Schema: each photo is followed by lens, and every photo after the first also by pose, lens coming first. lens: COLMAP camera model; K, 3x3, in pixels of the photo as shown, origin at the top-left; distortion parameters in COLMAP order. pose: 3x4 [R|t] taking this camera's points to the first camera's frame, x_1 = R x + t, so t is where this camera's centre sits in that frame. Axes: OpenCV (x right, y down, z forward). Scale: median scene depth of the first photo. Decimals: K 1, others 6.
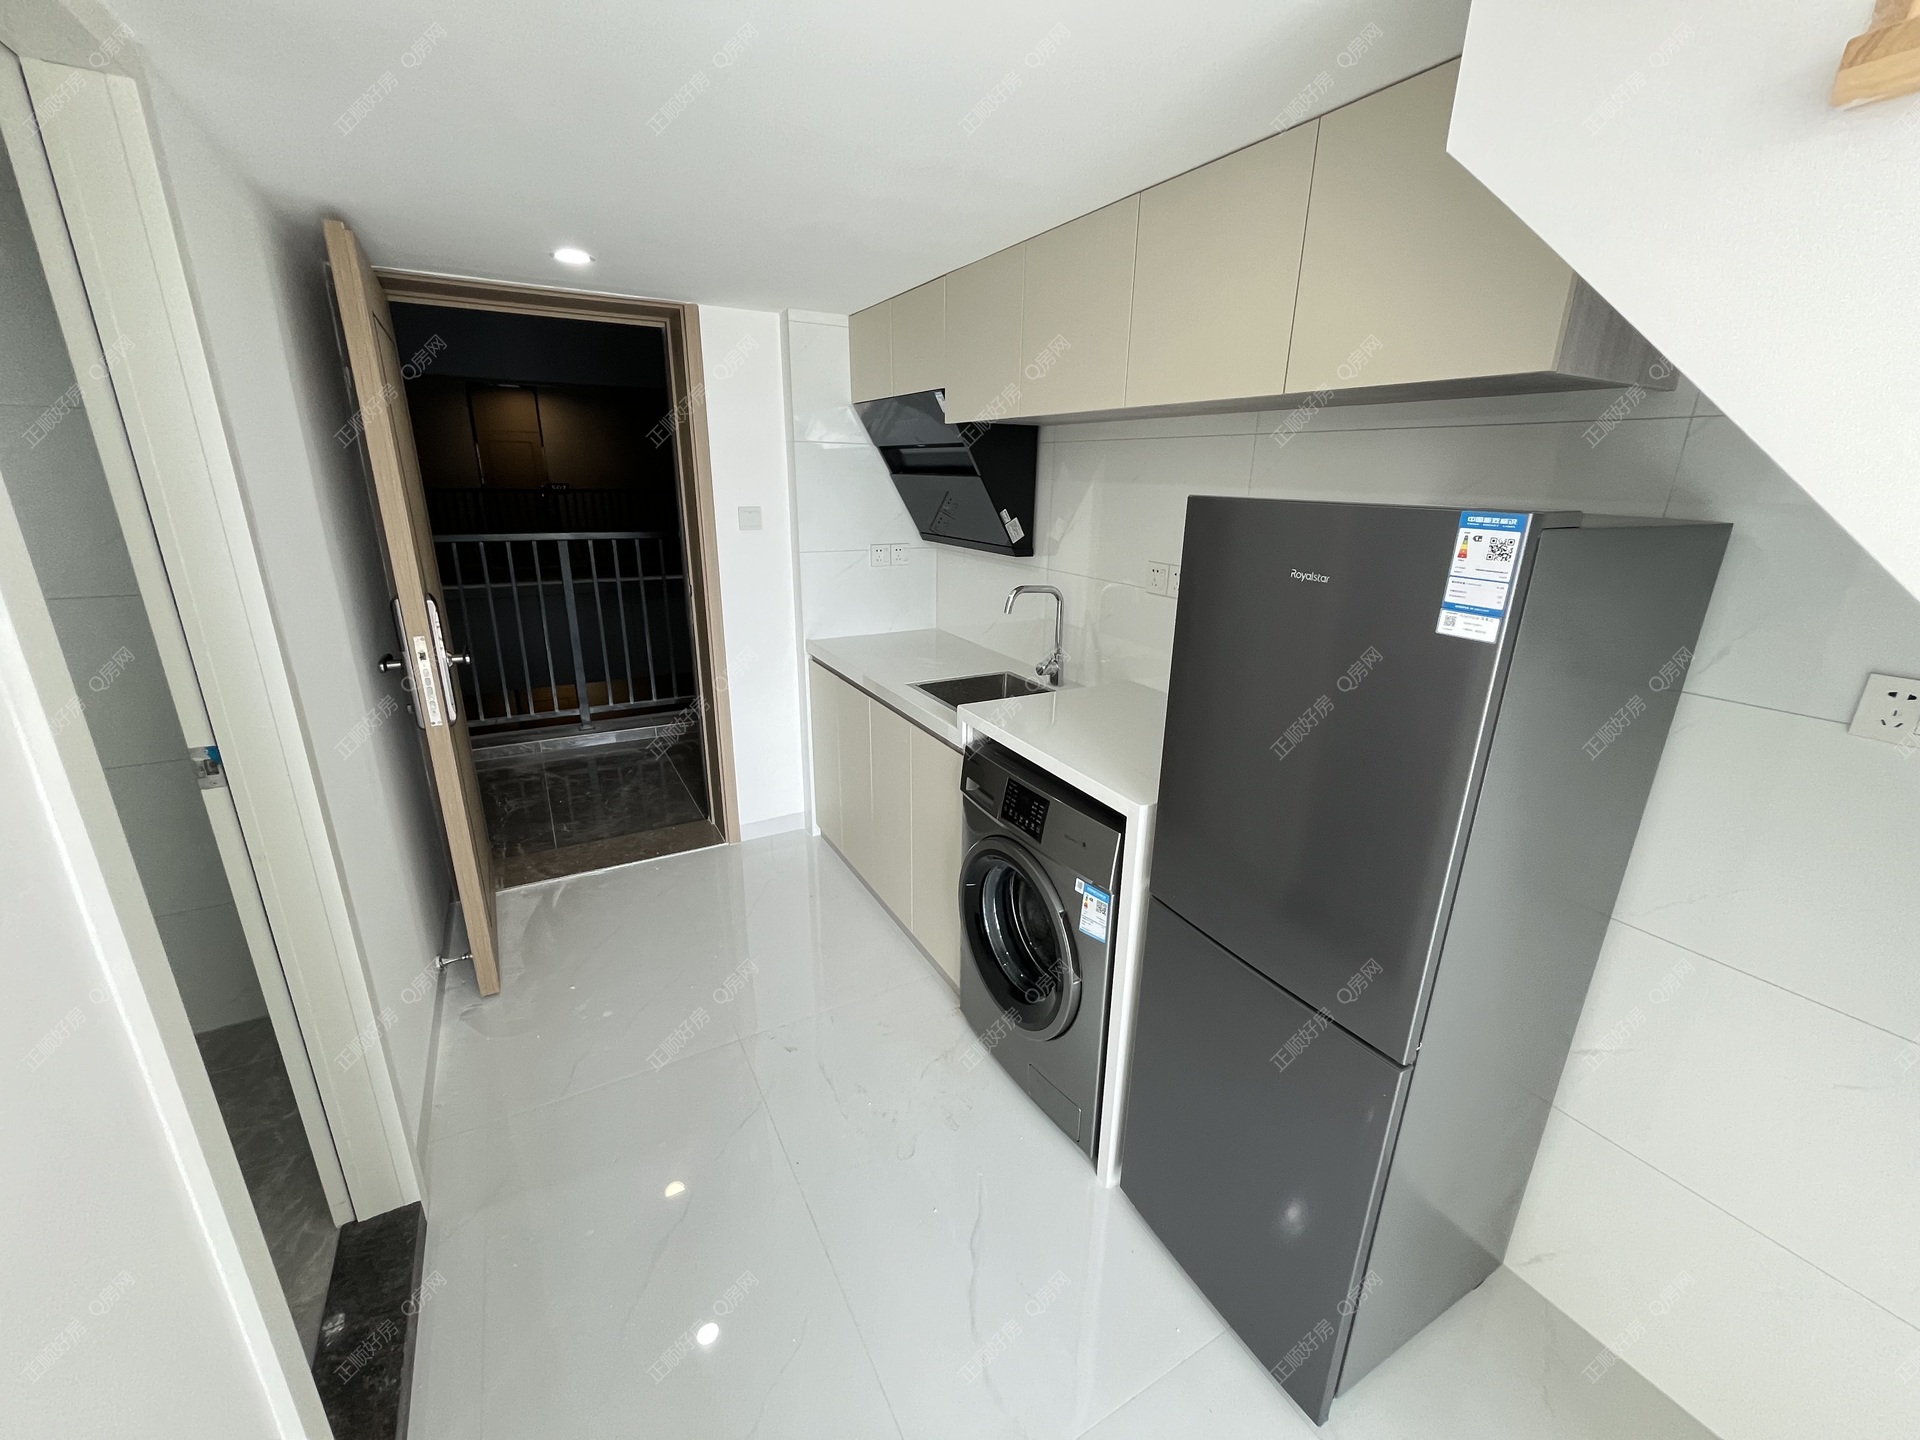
lens RADIAL K [[774.4, 0, 964.2], [0, 774.4, 717.4], [0, 0, 1]] dist [-0.001239, -0.000050]
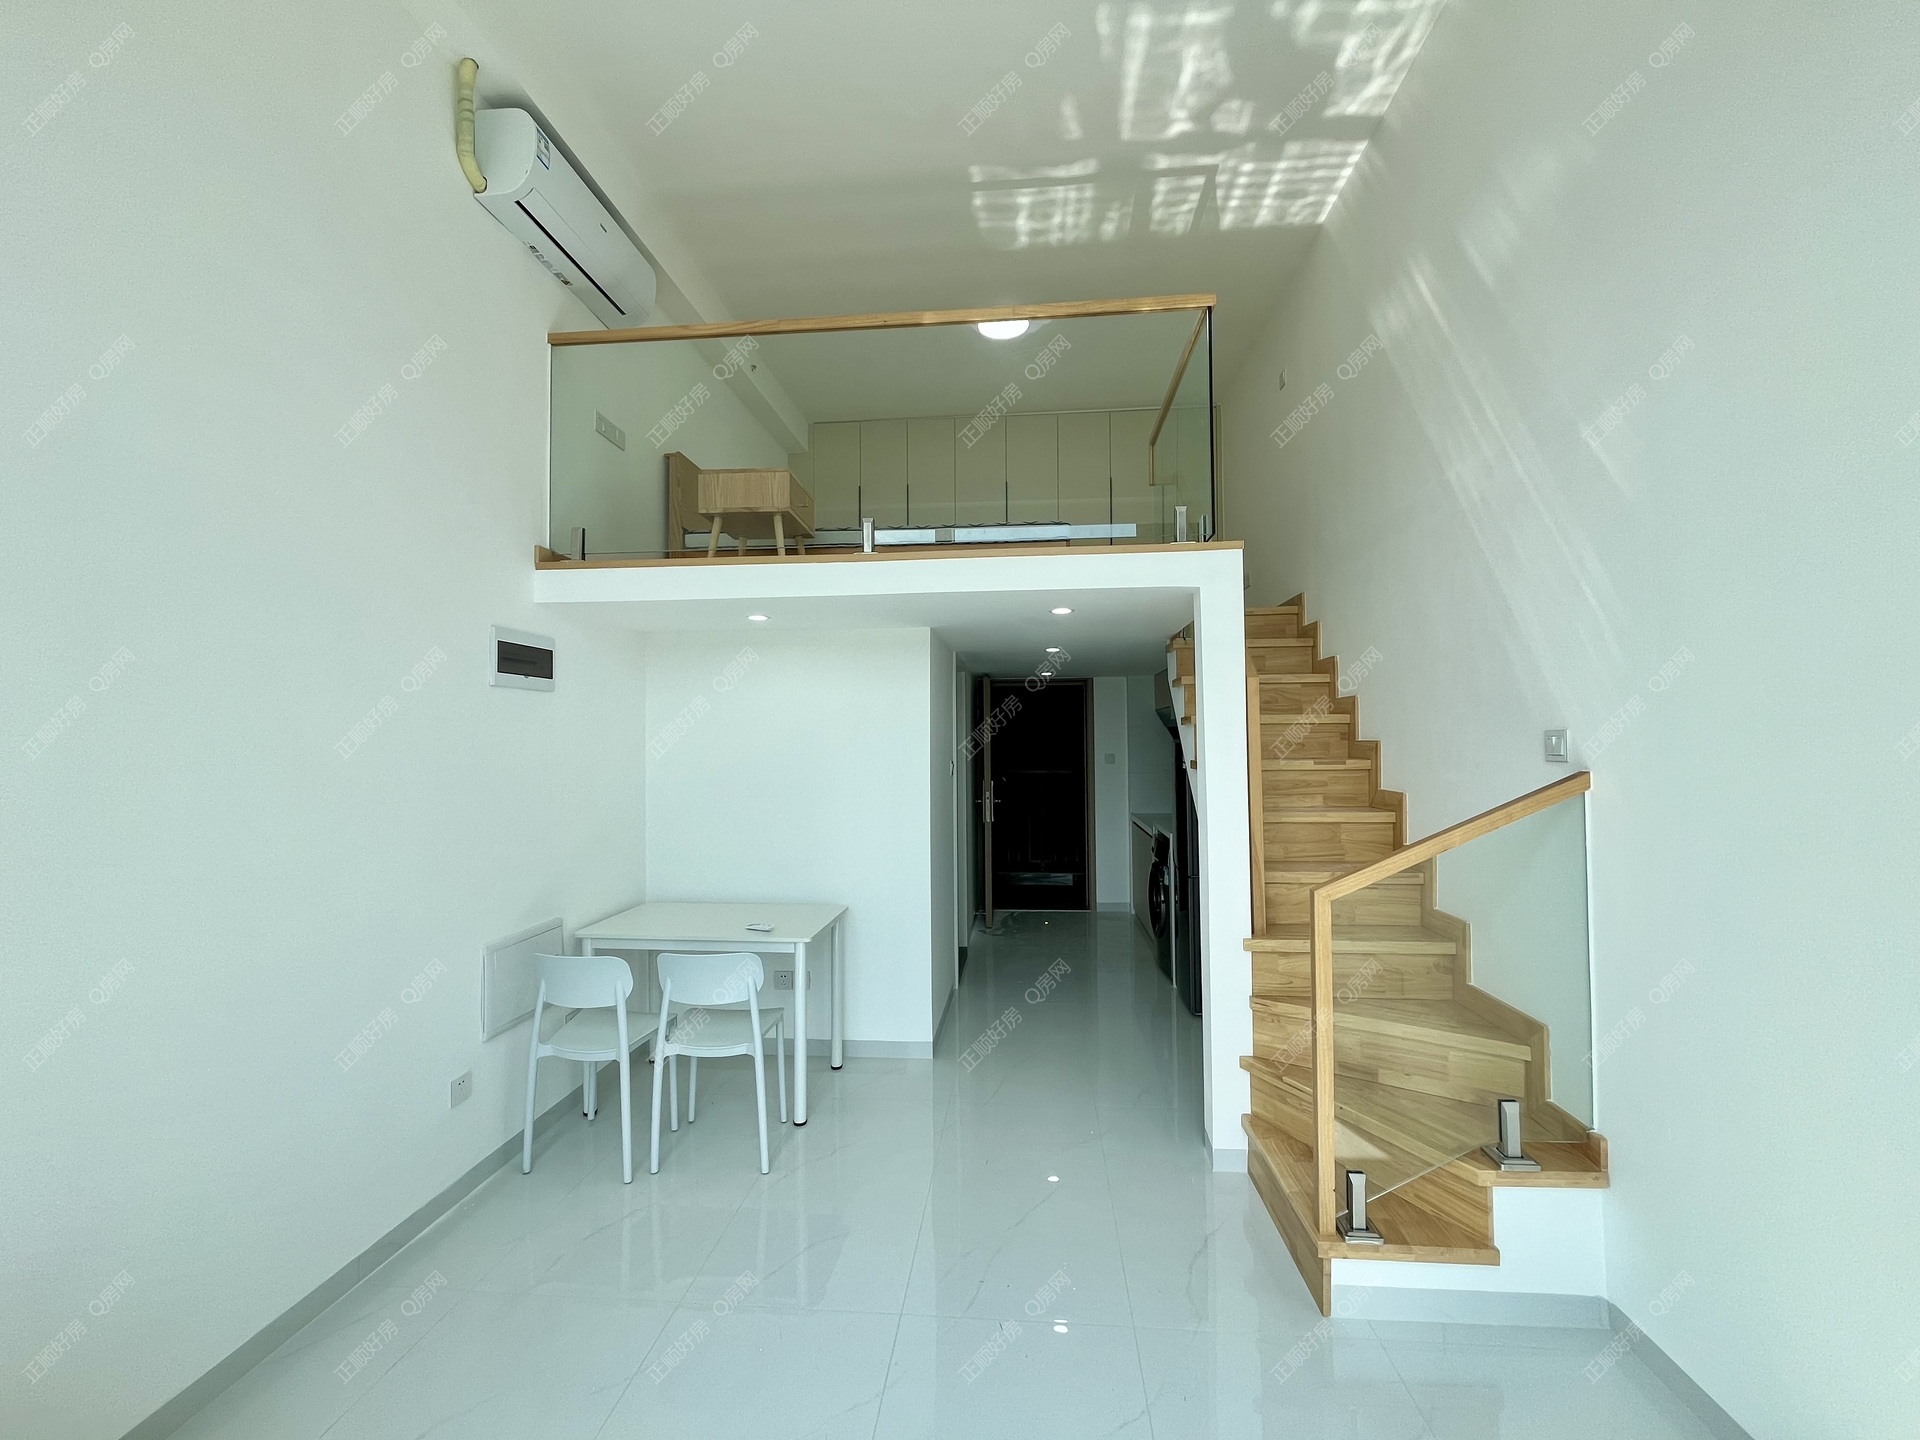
lens RADIAL K [[774.4, 0, 964.2], [0, 774.4, 717.4], [0, 0, 1]] dist [-0.001239, -0.000050]
pose [[0.824415, -0.036007, -0.564839, 0.868968], [-0.152298, 0.947053, -0.282659, 0.443895], [0.545110, 0.319053, 0.775281, -1.369743]]
